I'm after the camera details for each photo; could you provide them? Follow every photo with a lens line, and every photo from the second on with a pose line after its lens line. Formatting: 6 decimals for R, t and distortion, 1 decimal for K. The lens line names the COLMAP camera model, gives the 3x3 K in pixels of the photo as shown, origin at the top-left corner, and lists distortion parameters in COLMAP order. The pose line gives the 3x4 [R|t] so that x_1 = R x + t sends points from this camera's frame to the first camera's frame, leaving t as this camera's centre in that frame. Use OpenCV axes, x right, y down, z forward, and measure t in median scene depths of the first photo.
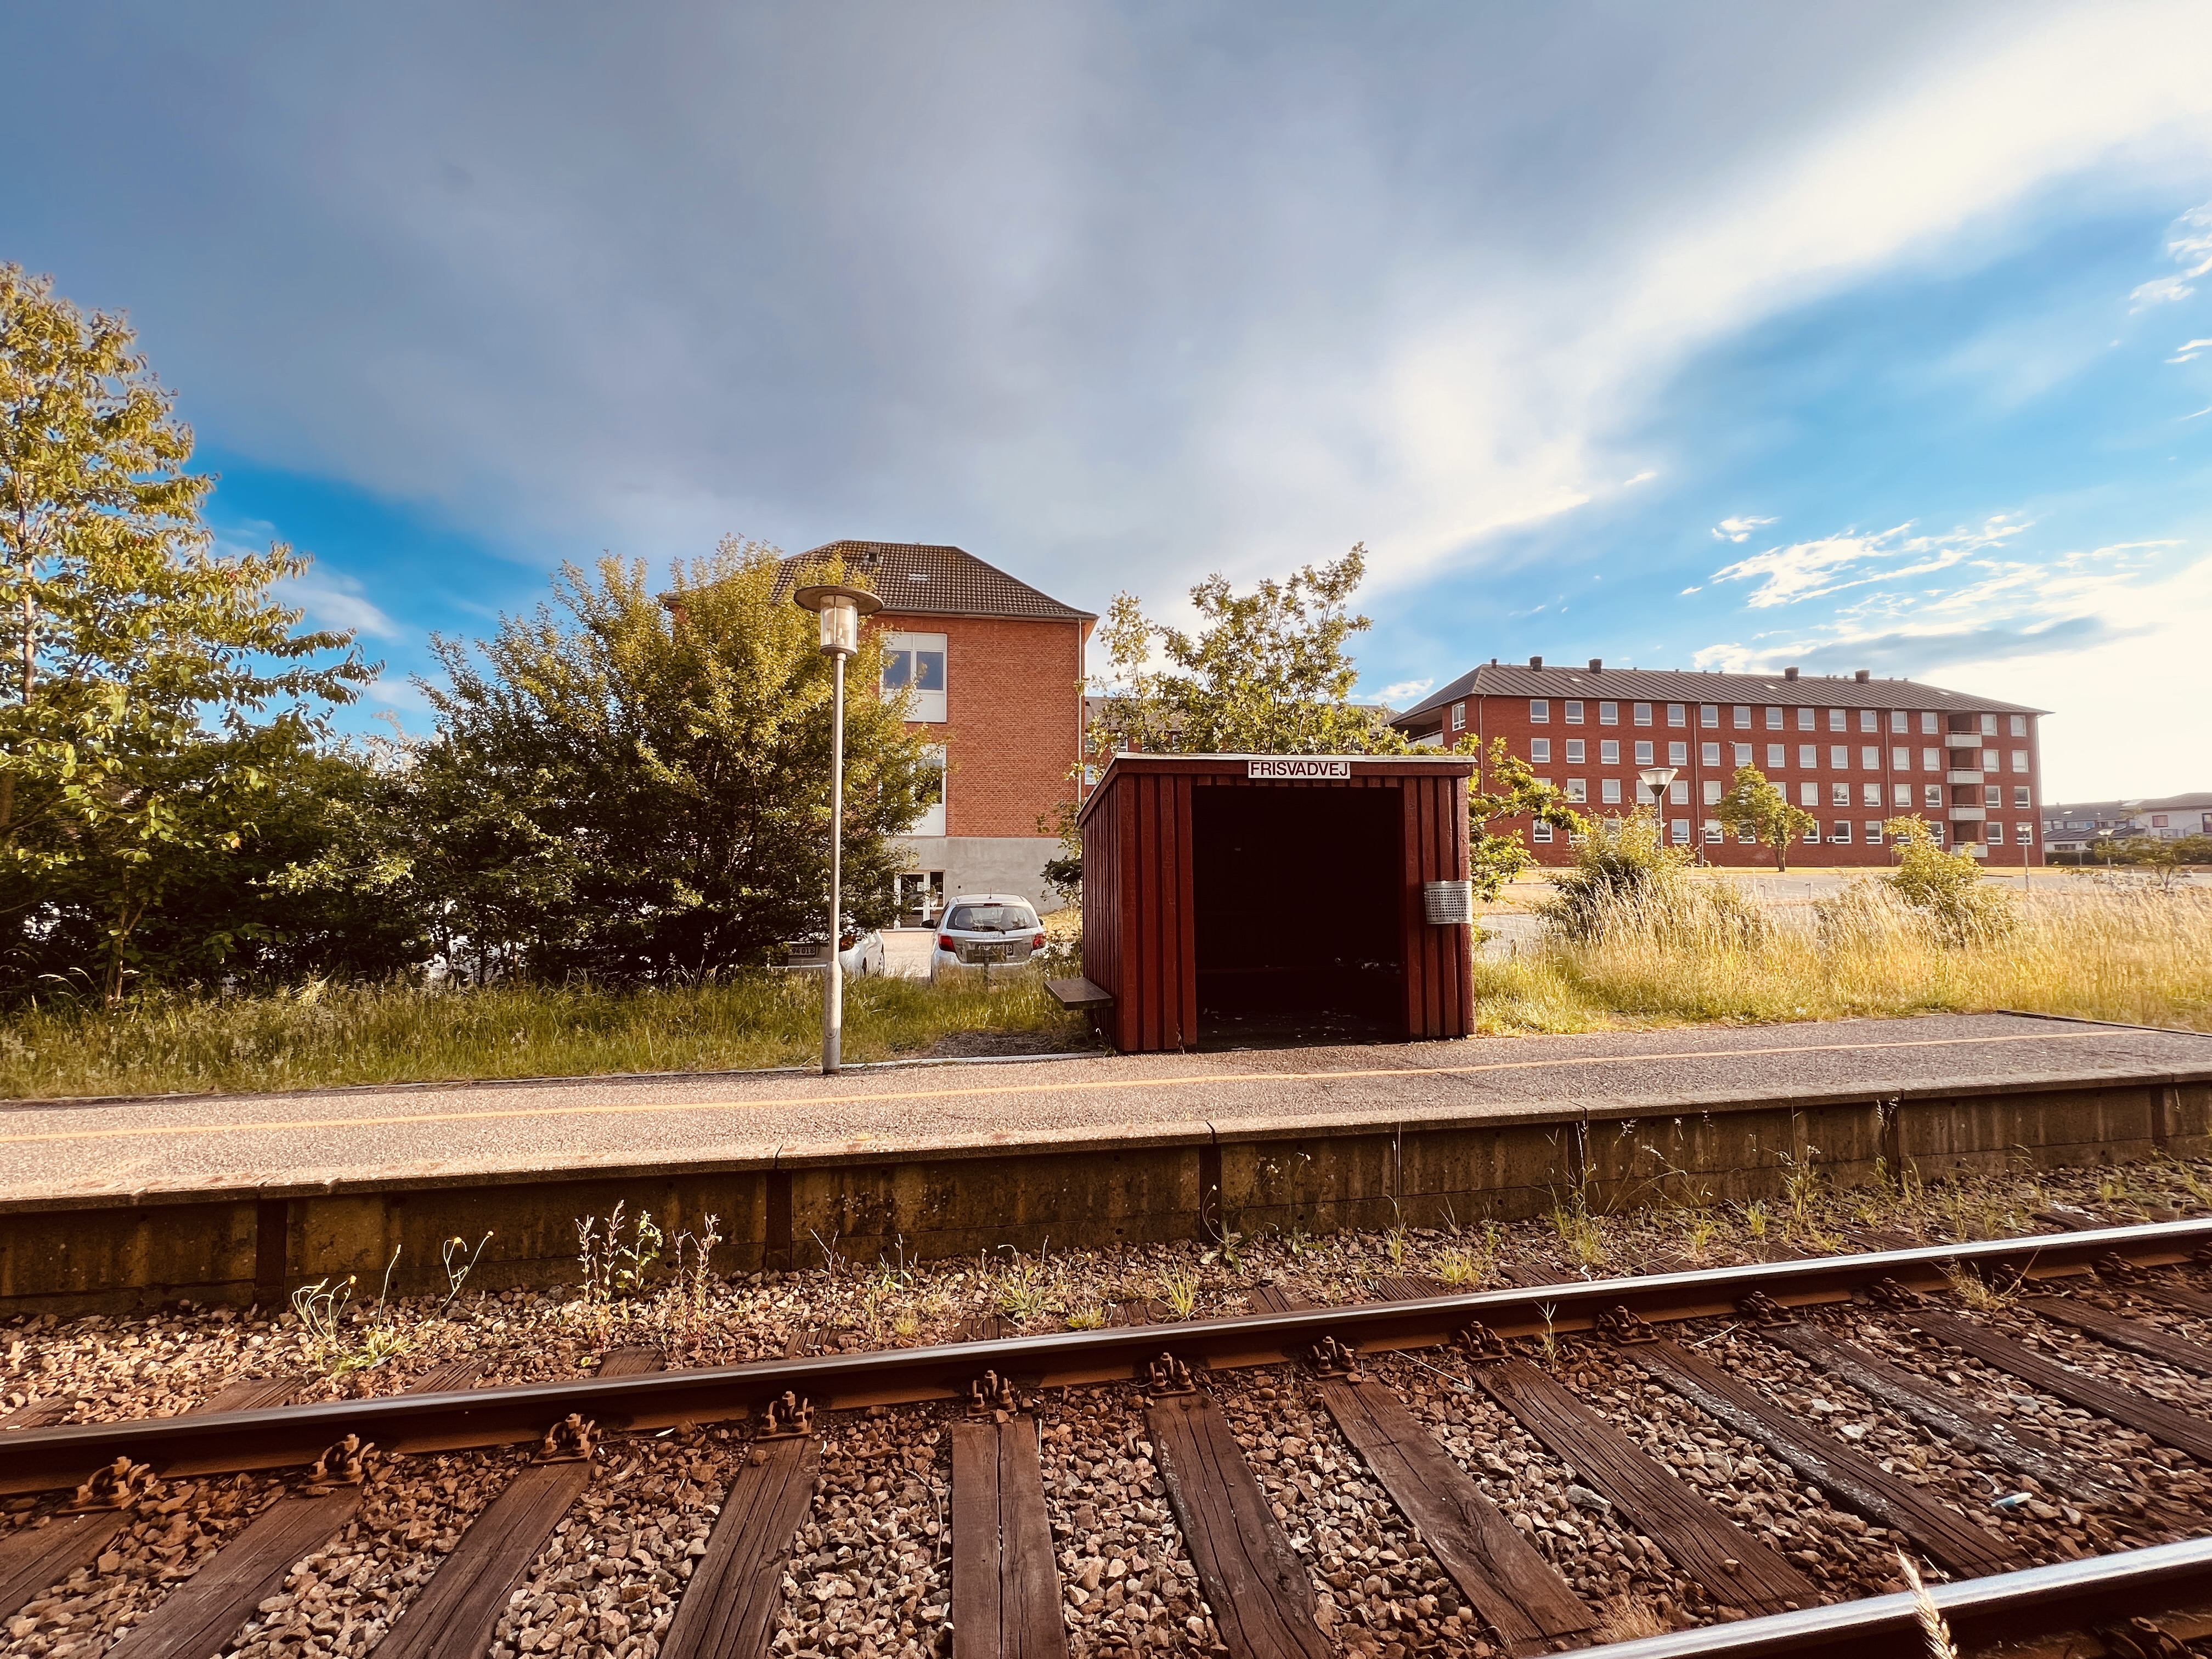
lens RADIAL K [[906.9, 0, 1108.3], [0, 906.9, 835.3], [0, 0, 1]] dist [0.007379, -0.000095]
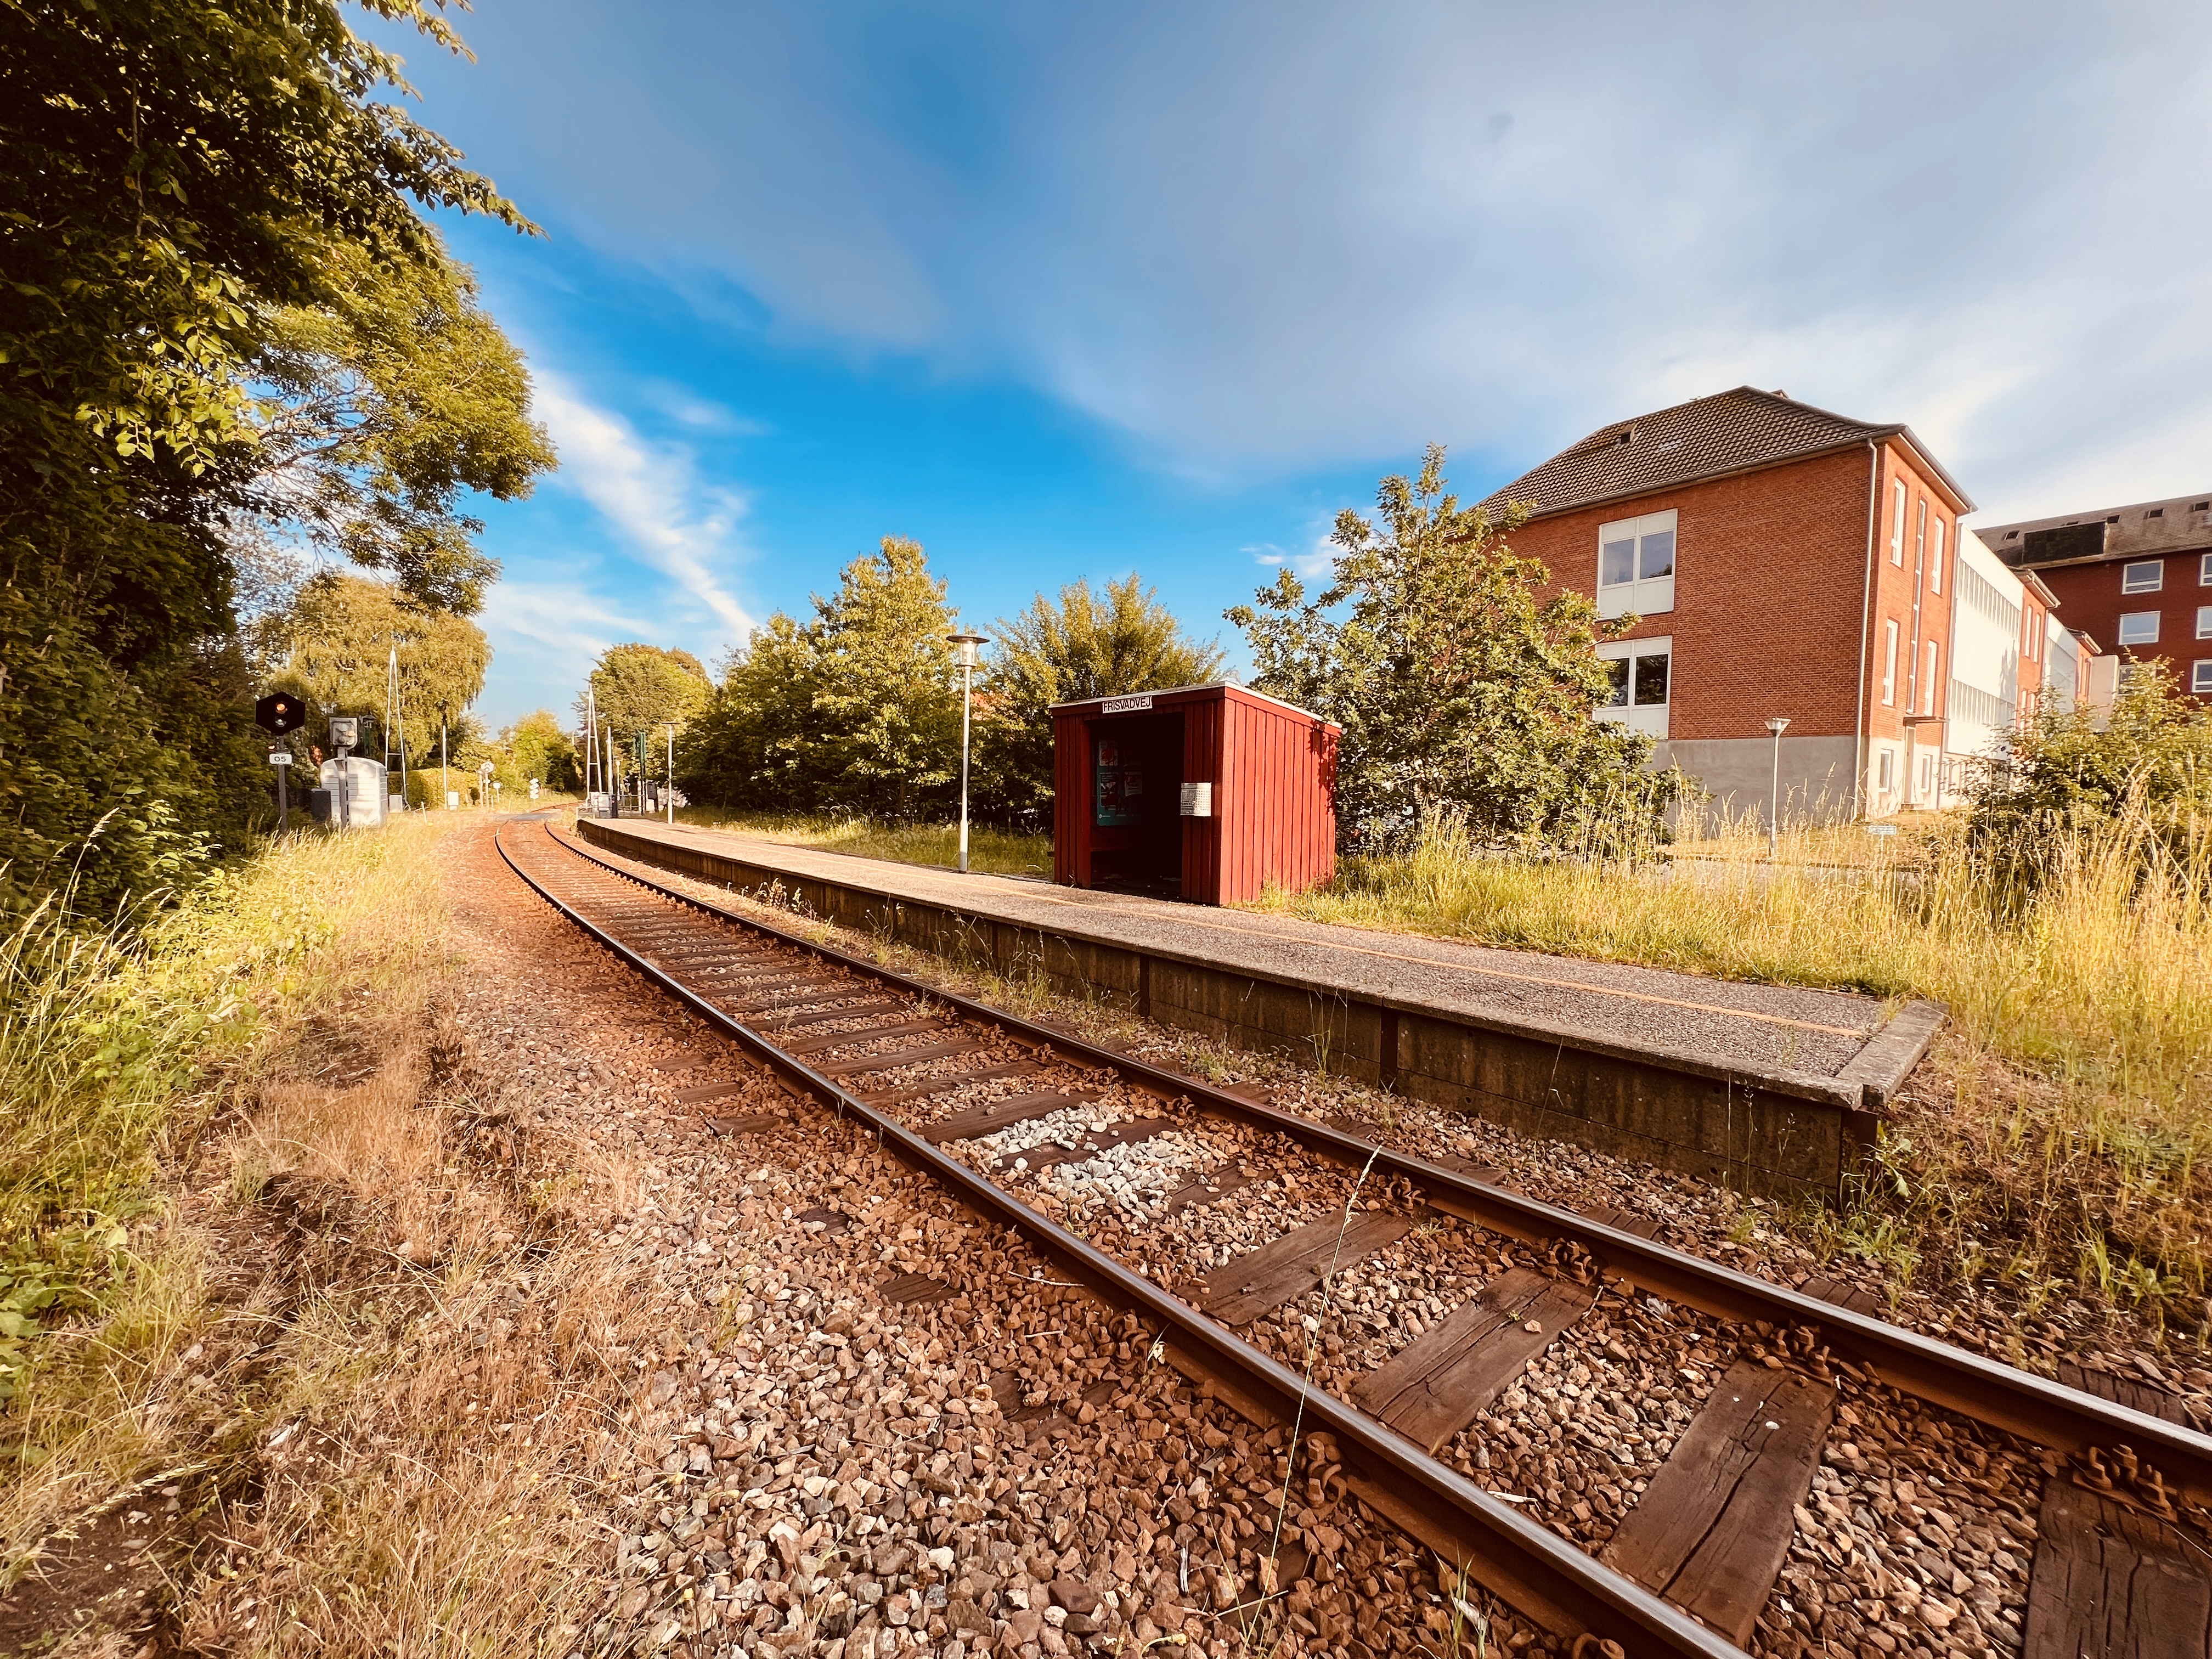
lens RADIAL K [[906.9, 0, 1099.2], [0, 906.9, 846.7], [0, 0, 1]] dist [0.007379, -0.000095]
pose [[0.465135, 0.069818, -0.882482, 1.155496], [0.031851, 0.994920, 0.095502, 0.009960], [0.884667, -0.072529, 0.460548, 0.218690]]
